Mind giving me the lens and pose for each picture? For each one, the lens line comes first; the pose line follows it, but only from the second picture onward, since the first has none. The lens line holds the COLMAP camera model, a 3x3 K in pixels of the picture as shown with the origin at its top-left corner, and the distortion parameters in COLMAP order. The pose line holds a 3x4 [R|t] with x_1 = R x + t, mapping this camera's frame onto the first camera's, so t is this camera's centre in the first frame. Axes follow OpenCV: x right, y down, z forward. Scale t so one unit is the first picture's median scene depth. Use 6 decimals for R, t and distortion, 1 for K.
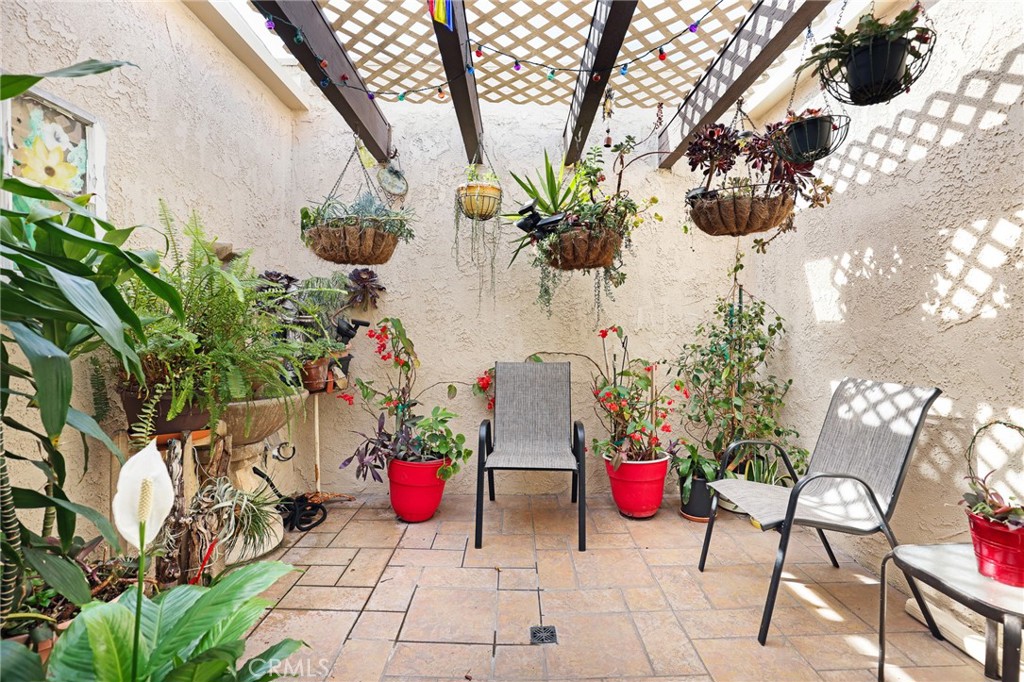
lens RADIAL K [[477.5, 0, 523.4], [0, 477.5, 338.6], [0, 0, 1]] dist [-0.036679, 0.008457]
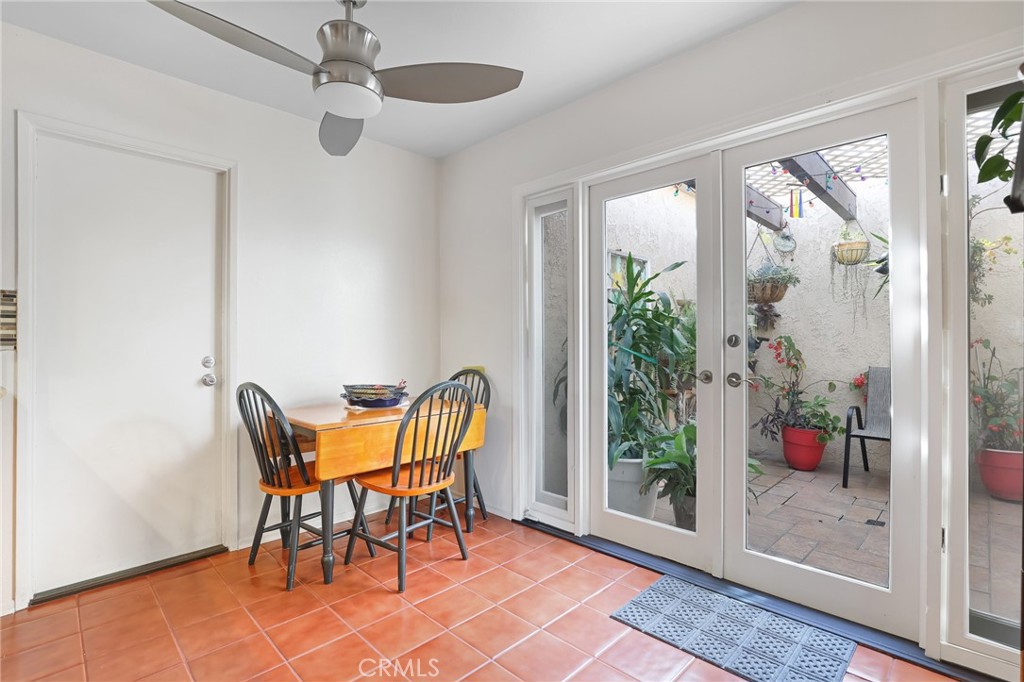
lens RADIAL K [[477.5, 0, 523.4], [0, 477.5, 338.6], [0, 0, 1]] dist [-0.036679, 0.008457]
pose [[0.699265, -0.013327, -0.714739, 0.224283], [-0.004792, 0.999716, -0.023329, 0.005595], [0.714847, 0.019739, 0.699003, -0.669899]]
